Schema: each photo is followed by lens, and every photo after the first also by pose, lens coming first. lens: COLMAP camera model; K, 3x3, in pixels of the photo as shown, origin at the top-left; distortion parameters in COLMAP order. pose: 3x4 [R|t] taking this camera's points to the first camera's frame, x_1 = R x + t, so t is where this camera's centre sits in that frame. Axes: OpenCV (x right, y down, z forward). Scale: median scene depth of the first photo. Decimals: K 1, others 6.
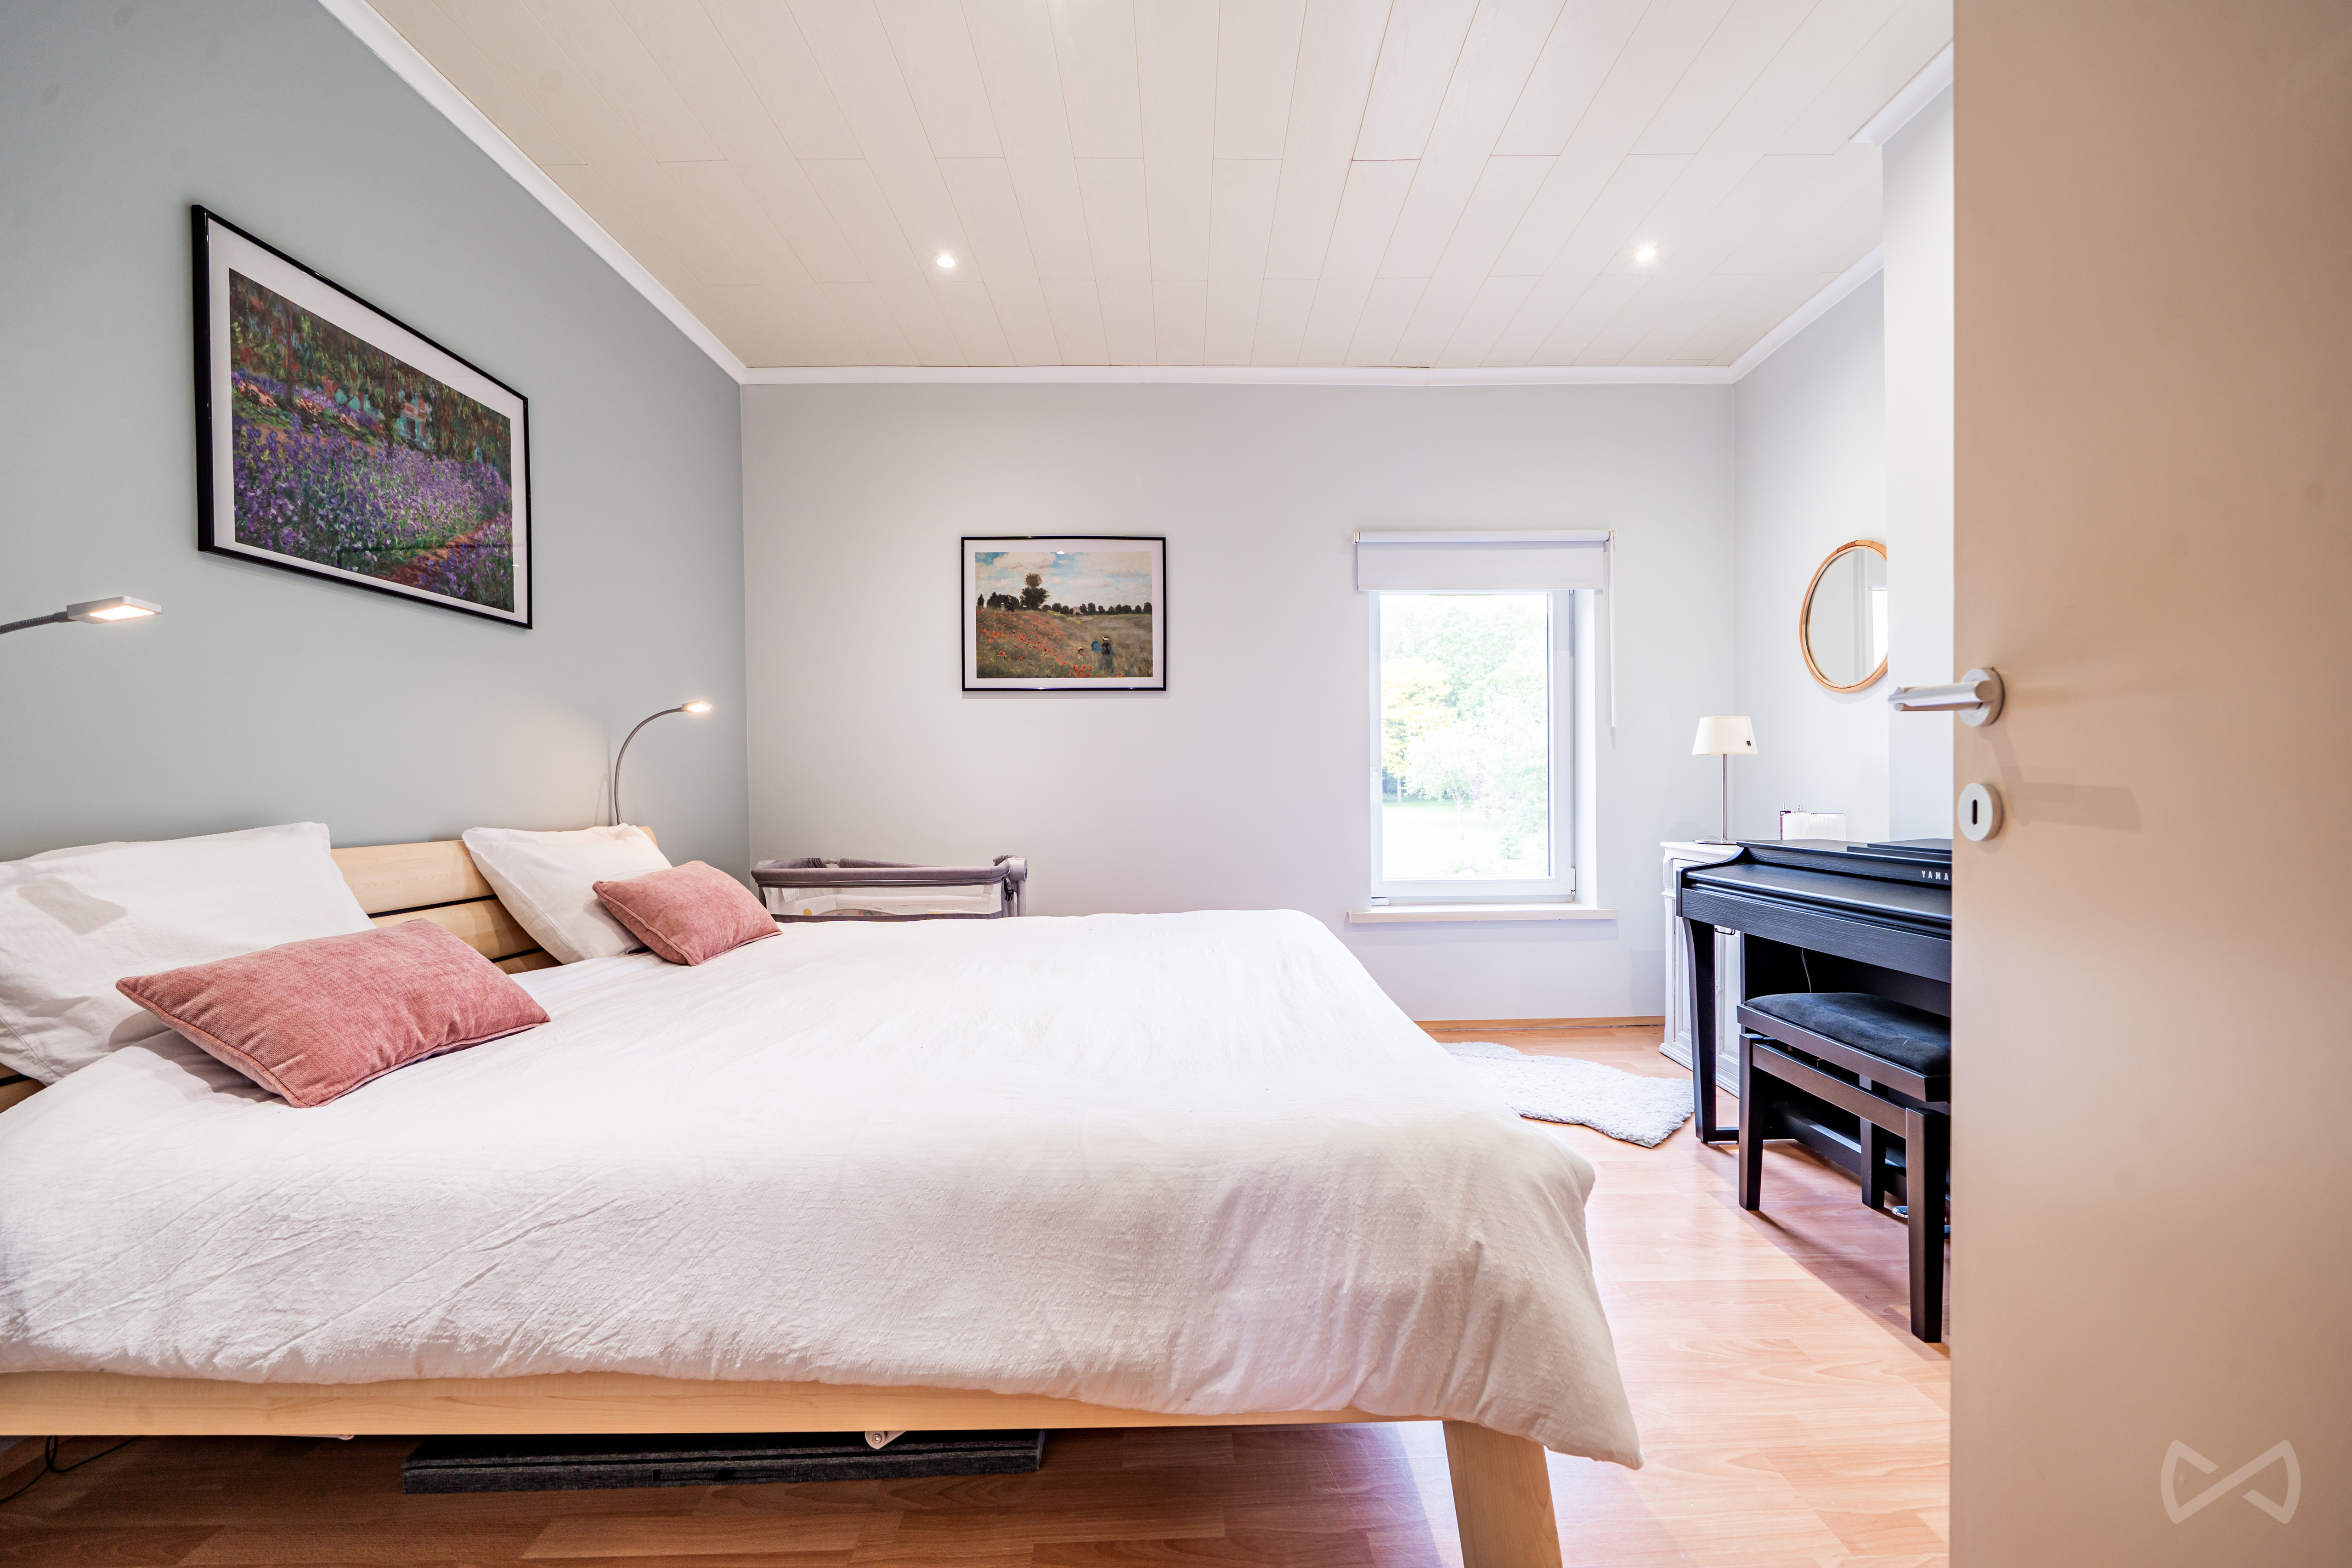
lens RADIAL K [[923.5, 0, 1187.3], [0, 923.5, 793.4], [0, 0, 1]] dist [-0.001731, 0.000055]
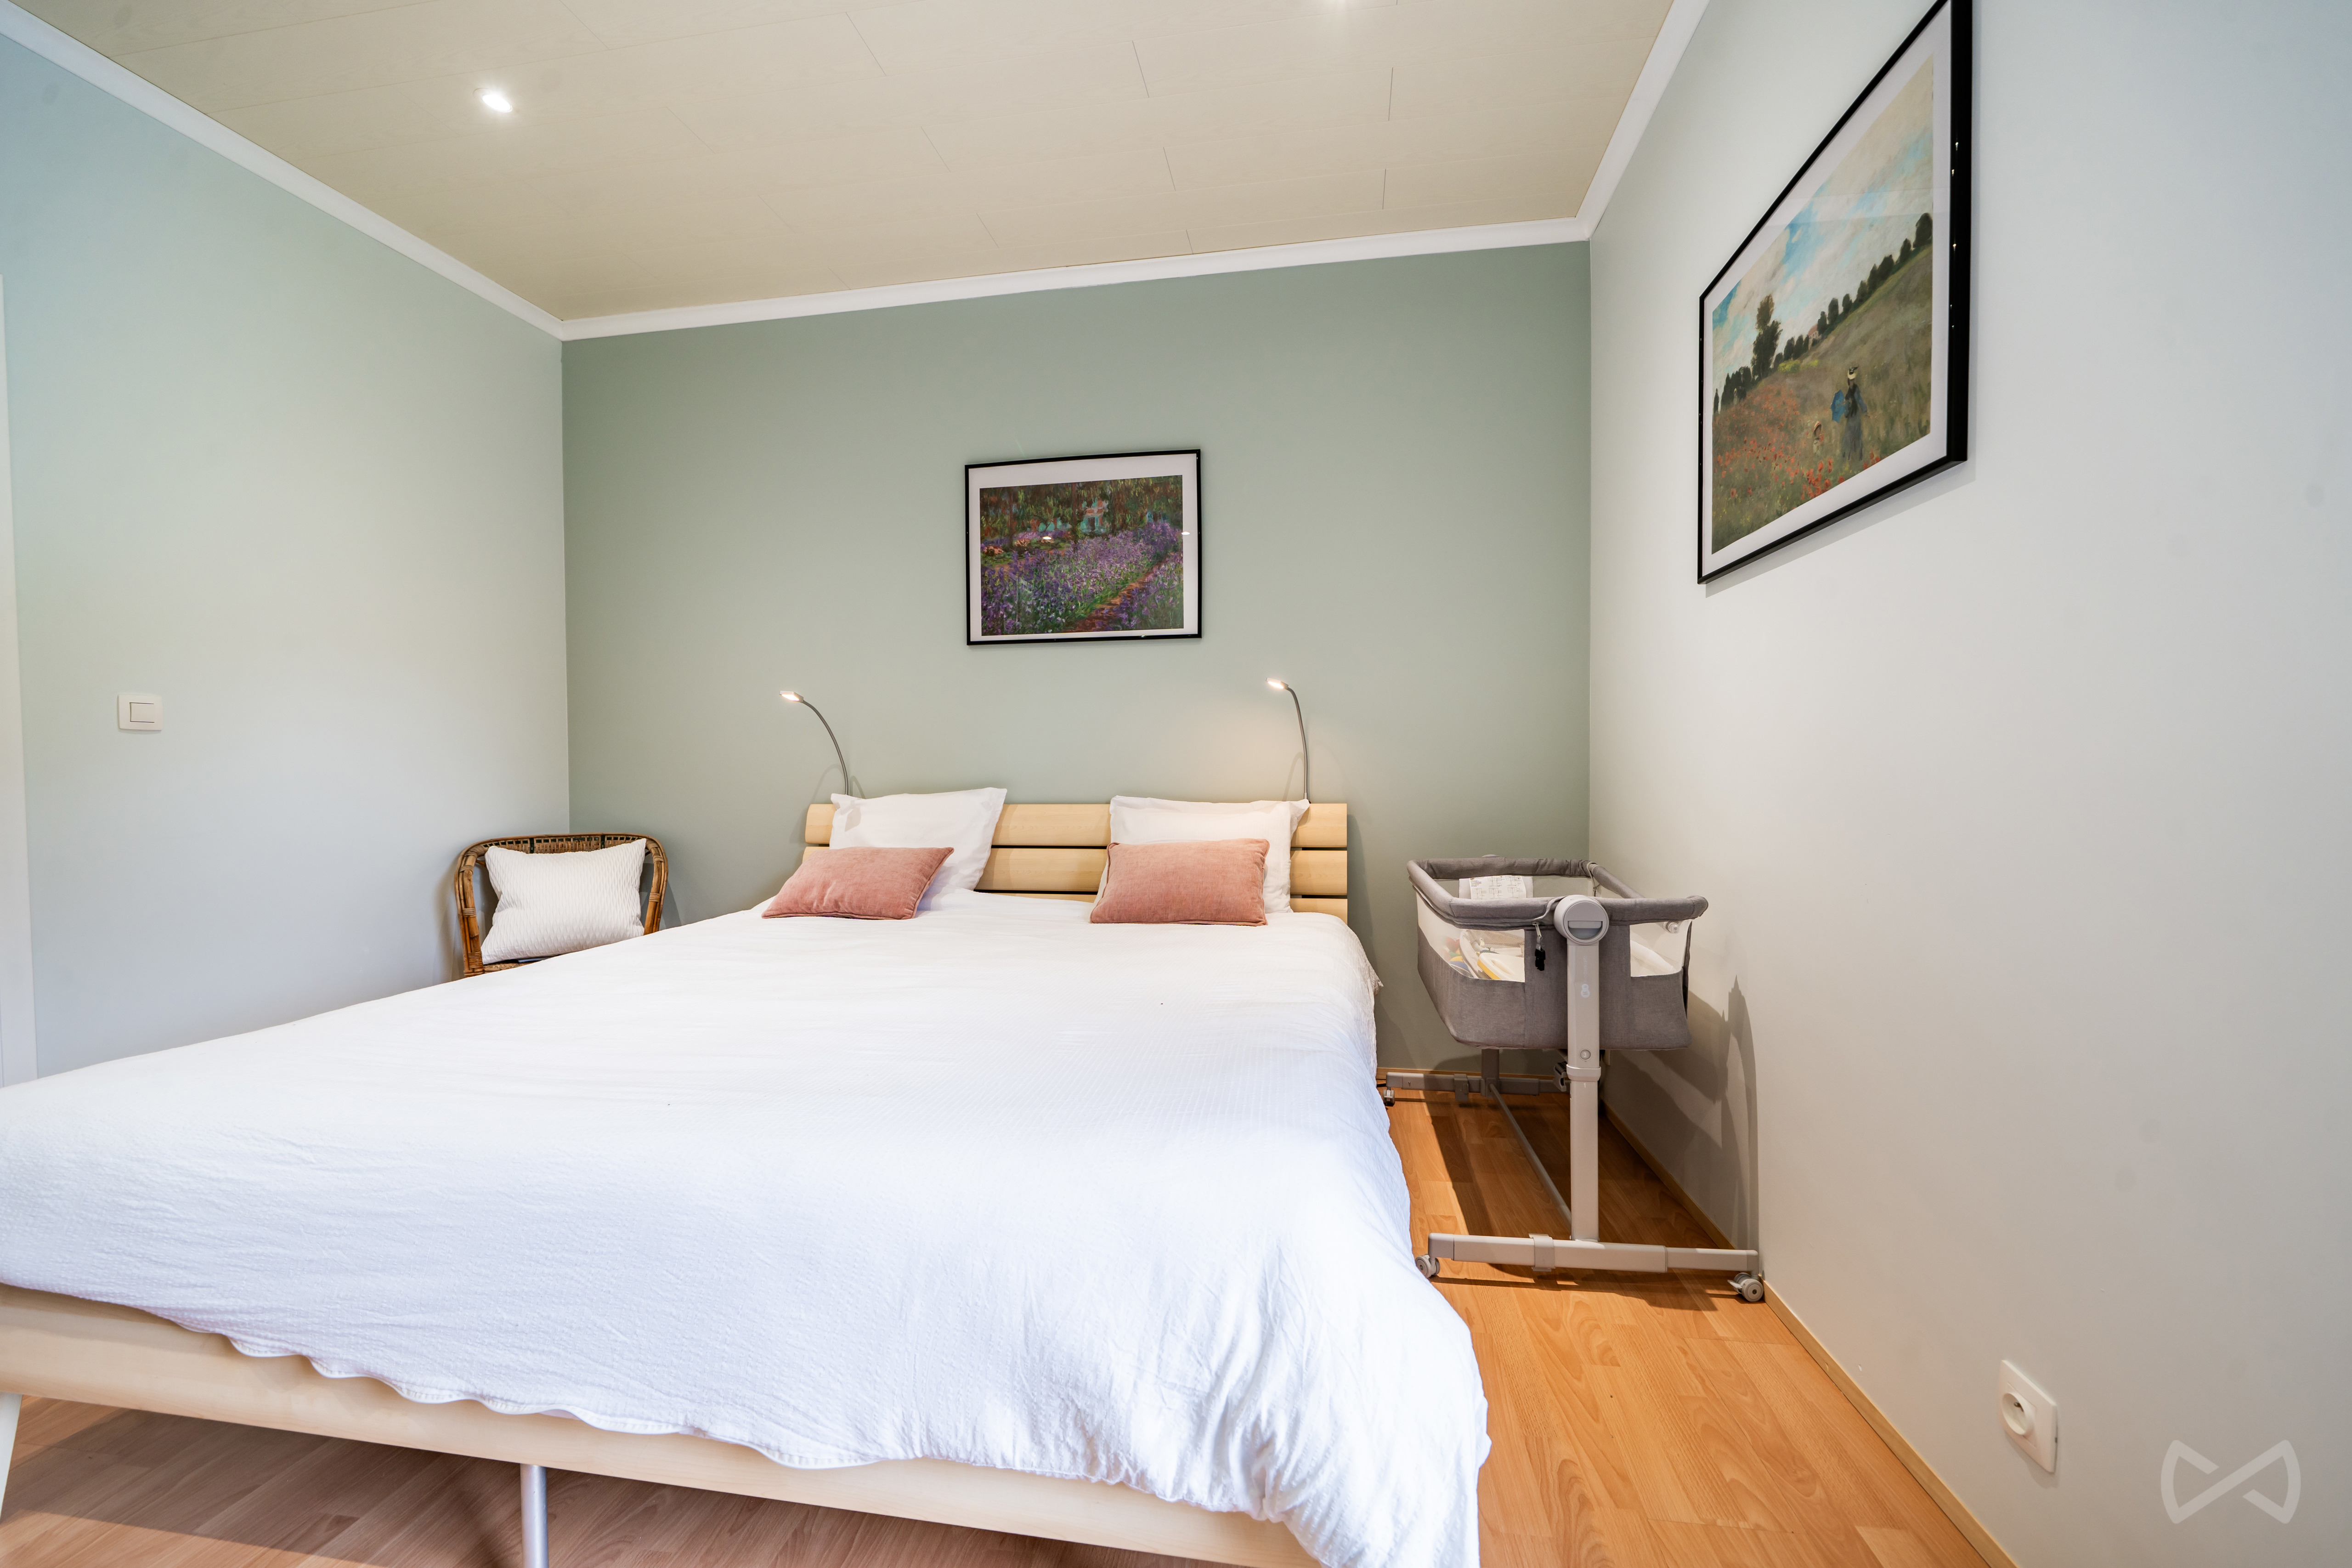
lens RADIAL K [[923.5, 0, 1187.3], [0, 923.5, 793.4], [0, 0, 1]] dist [-0.001731, 0.000055]
pose [[-0.164829, 0.033241, -0.985762, 0.602187], [0.003295, 0.999445, 0.033152, -0.012249], [0.986317, 0.002216, -0.164847, 1.383034]]
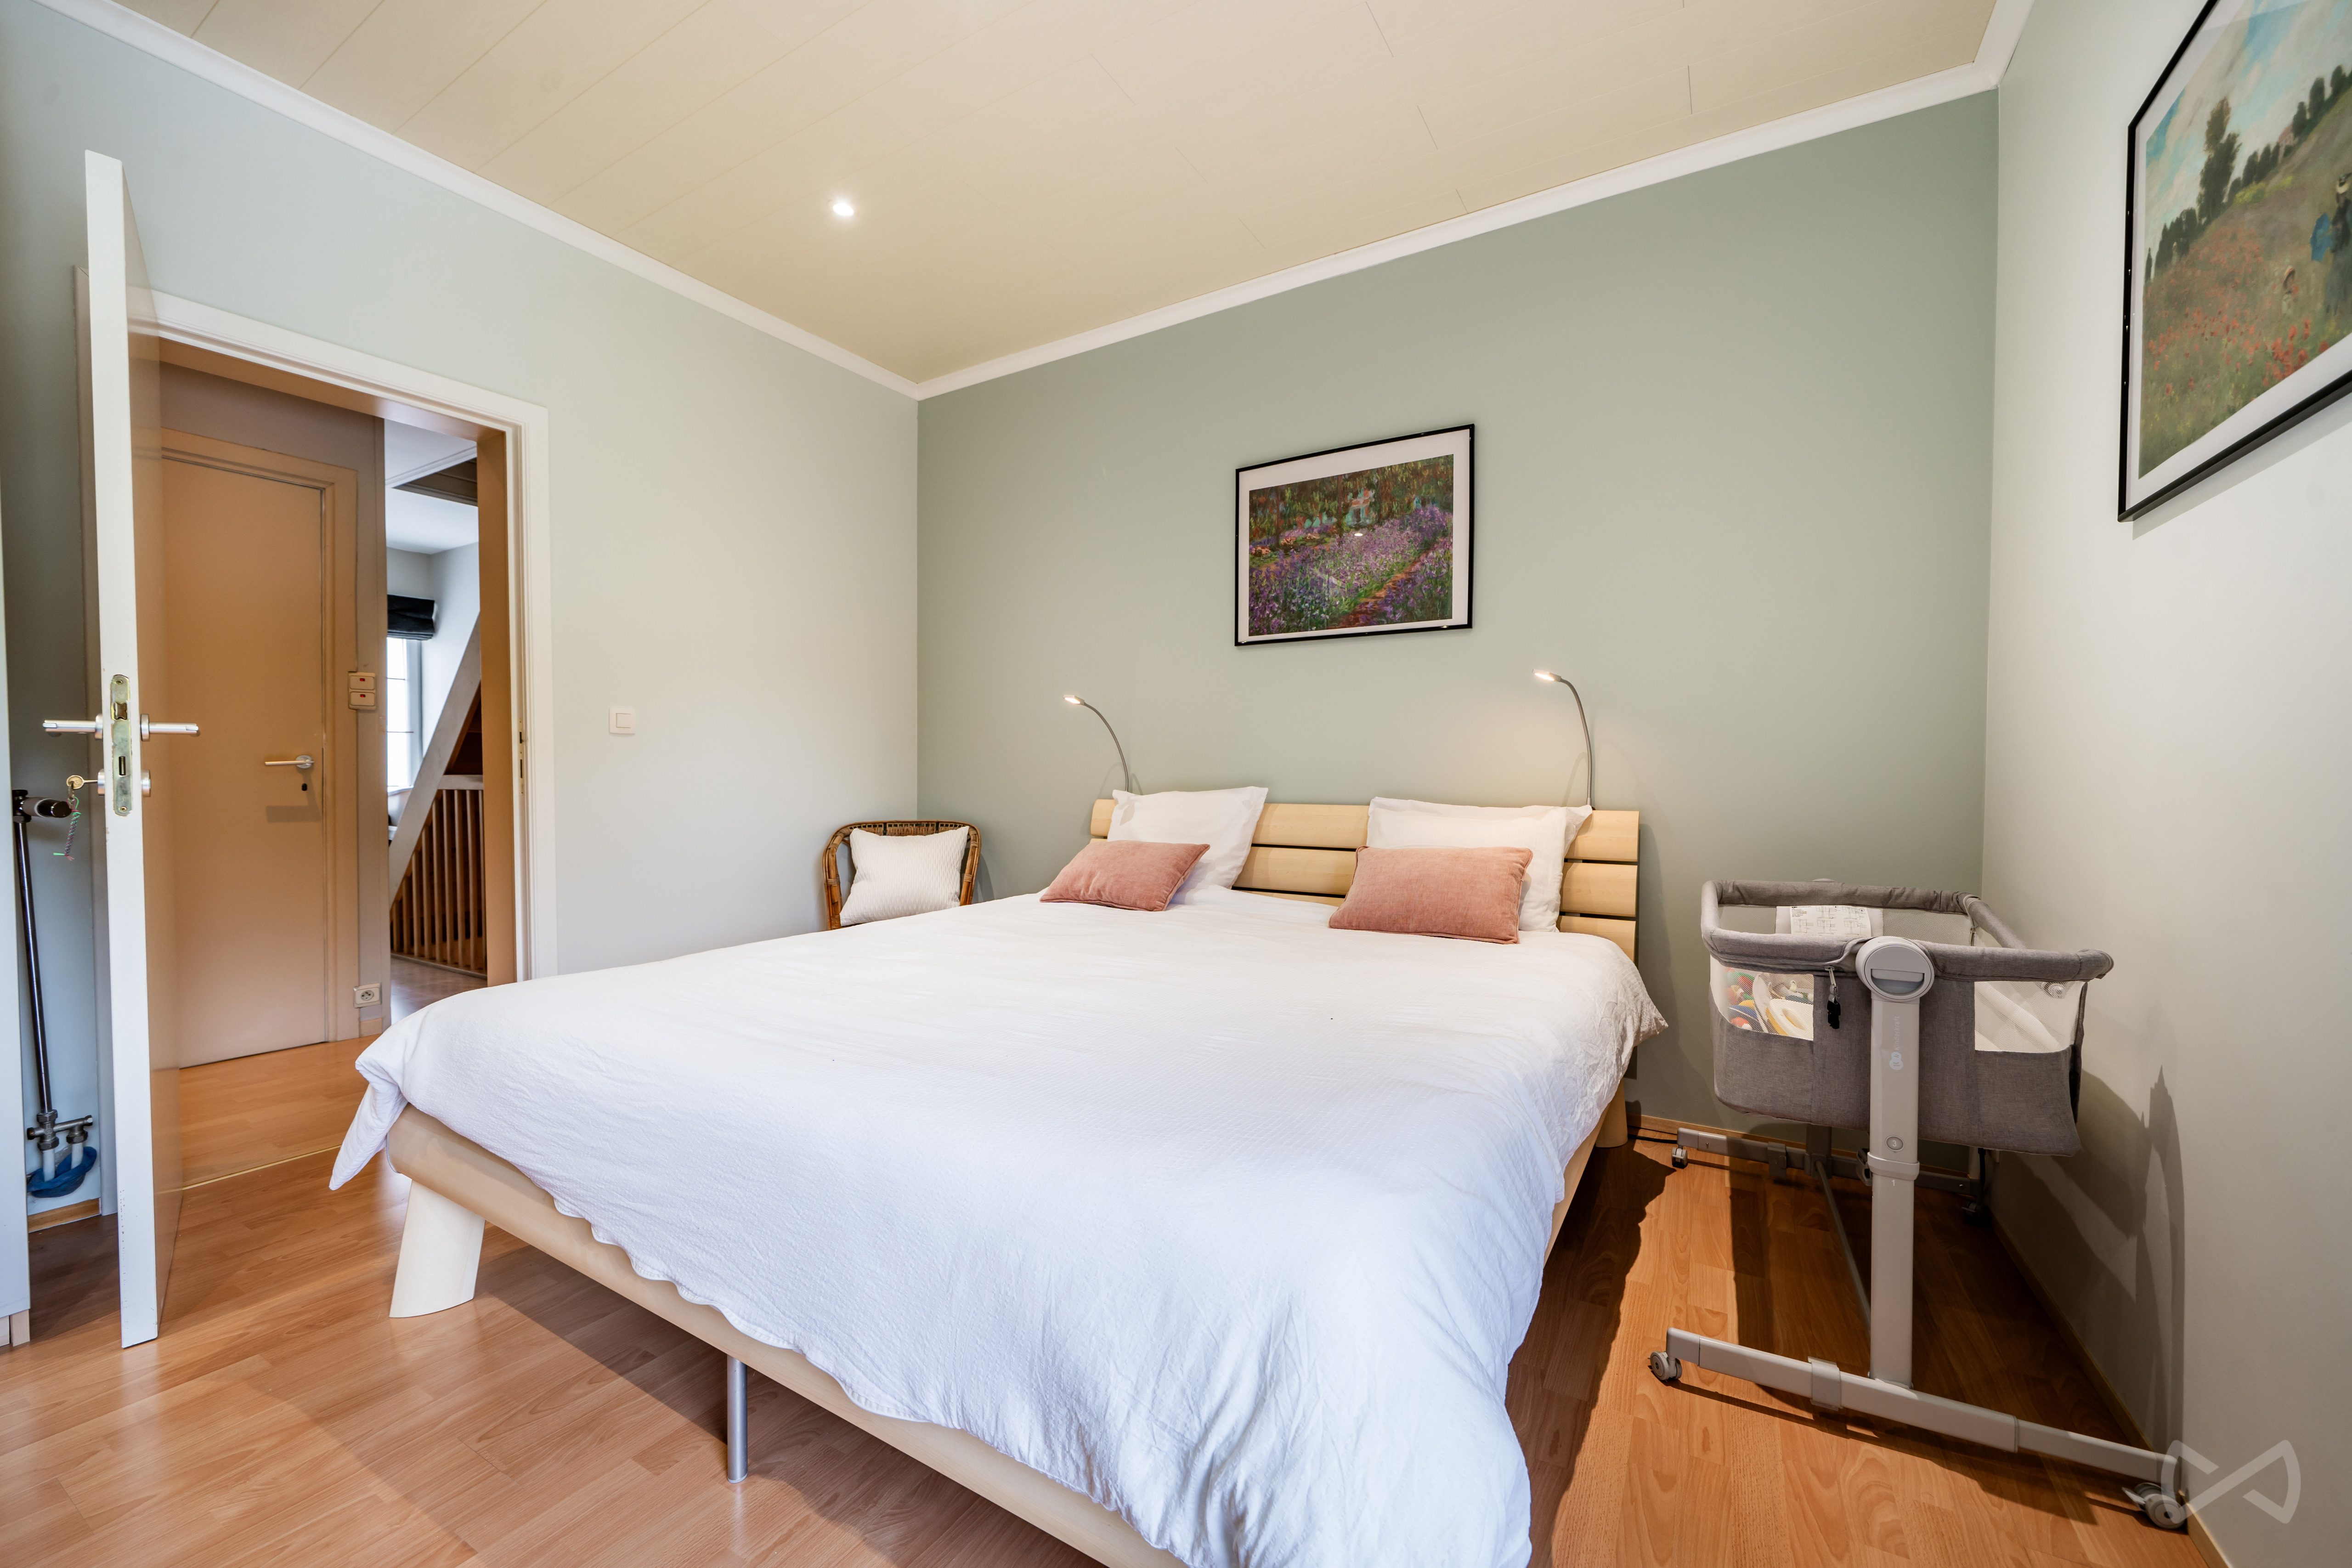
lens RADIAL K [[923.5, 0, 1187.3], [0, 923.5, 793.4], [0, 0, 1]] dist [-0.001731, 0.000055]
pose [[-0.515362, 0.027258, -0.856539, 0.528361], [-0.003151, 0.999427, 0.033701, -0.012334], [0.856967, 0.020067, -0.514981, 1.505866]]
